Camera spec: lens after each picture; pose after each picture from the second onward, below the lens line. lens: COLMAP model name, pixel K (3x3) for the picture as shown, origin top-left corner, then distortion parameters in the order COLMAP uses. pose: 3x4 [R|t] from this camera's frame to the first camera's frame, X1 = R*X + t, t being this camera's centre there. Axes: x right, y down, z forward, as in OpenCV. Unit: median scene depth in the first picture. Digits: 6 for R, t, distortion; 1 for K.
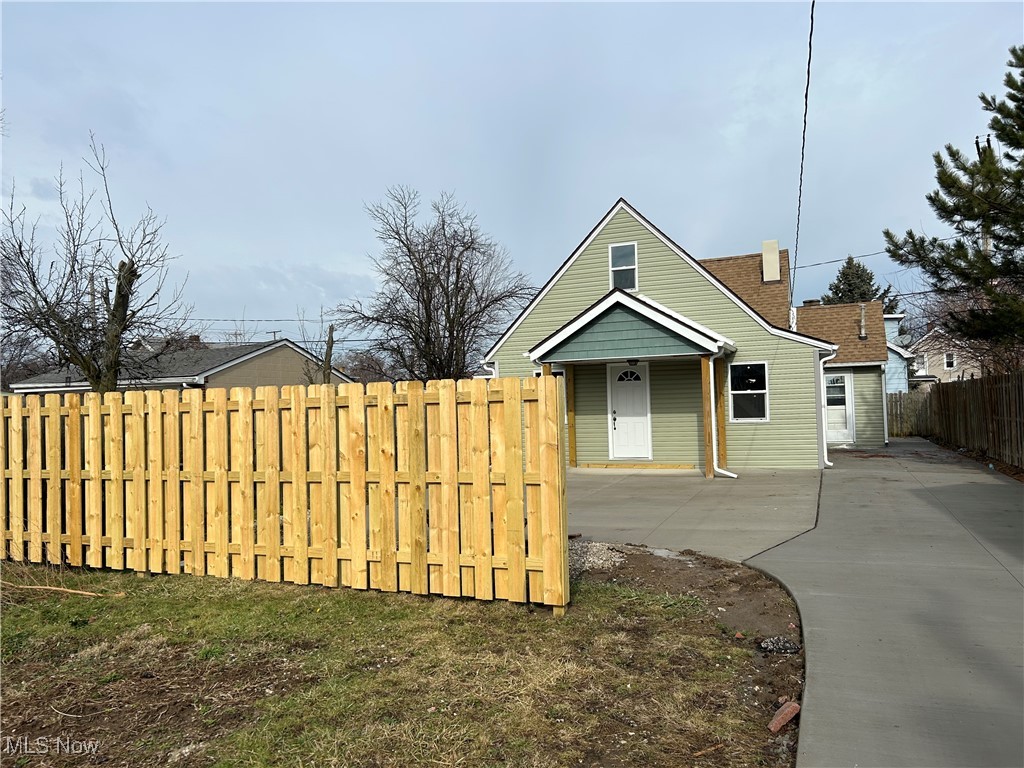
lens RADIAL K [[782.5, 0, 504.6], [0, 782.5, 383.3], [0, 0, 1]] dist [0.105689, -0.045708]
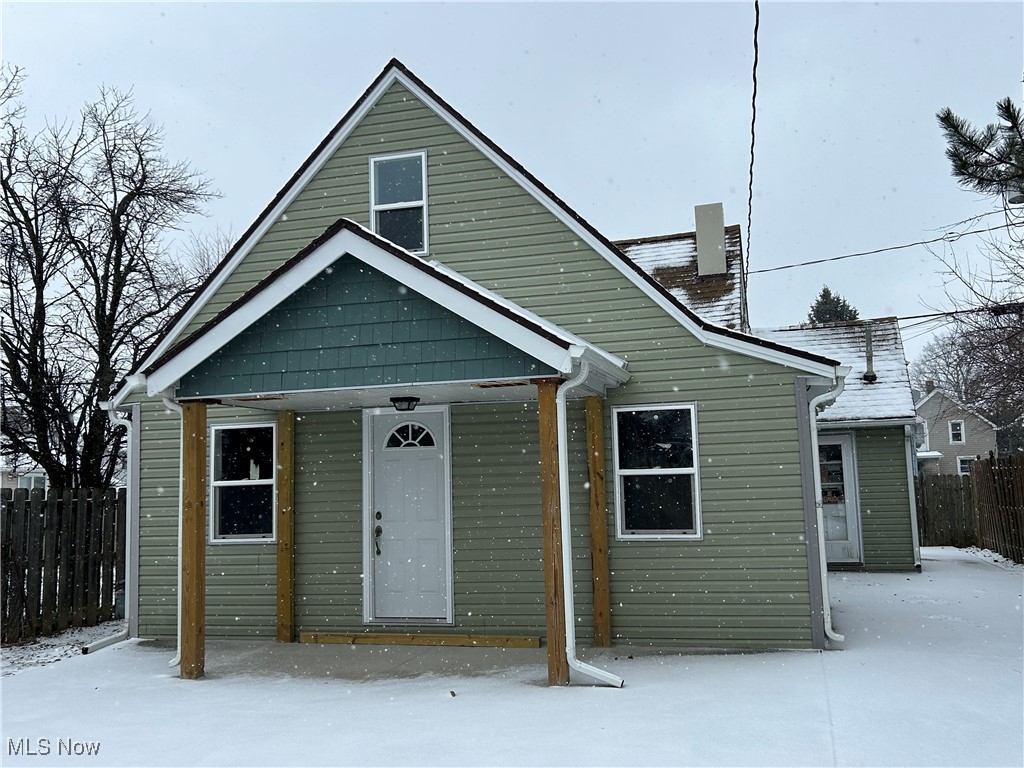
lens RADIAL K [[997.0, 0, 484.2], [0, 997.0, 379.4], [0, 0, 1]] dist [0.119799, 0.000000]
pose [[0.996260, 0.009456, 0.085888, 0.160005], [-0.002449, 0.996685, -0.081323, 0.005140], [-0.086372, 0.080809, 0.992980, 0.433448]]
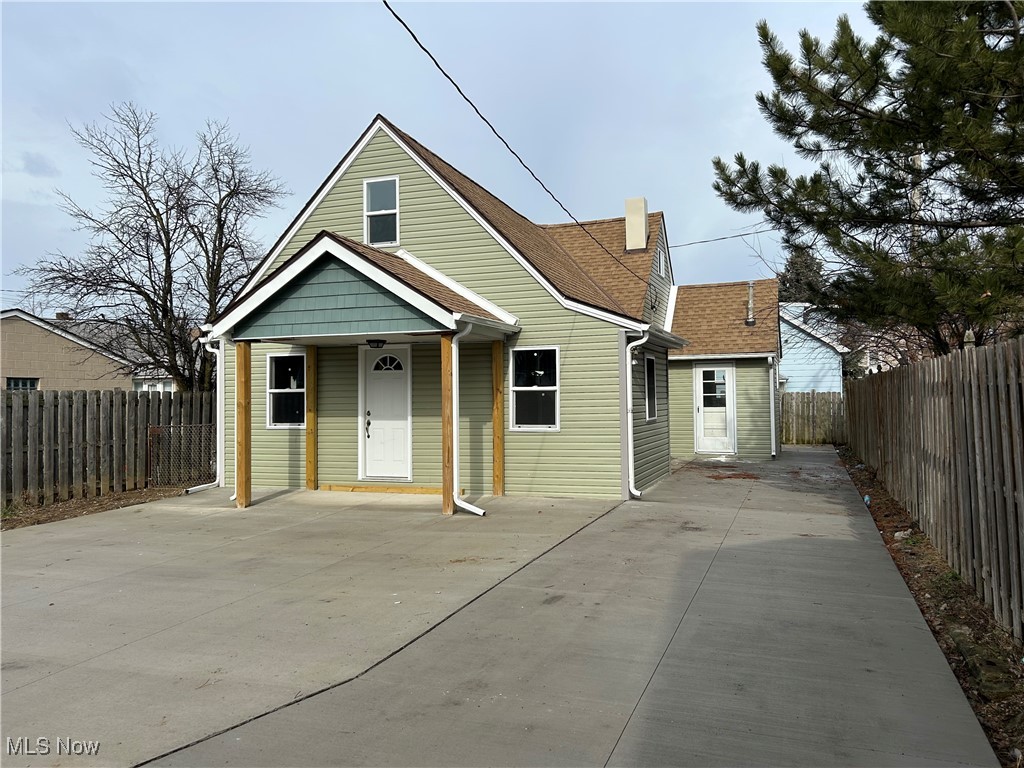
lens RADIAL K [[782.5, 0, 487.6], [0, 782.5, 377.7], [0, 0, 1]] dist [0.105689, -0.045708]
pose [[0.999796, 0.018254, 0.008676, 0.258203], [-0.018290, 0.999824, 0.004065, -0.000941], [-0.008601, -0.004223, 0.999954, 0.295137]]
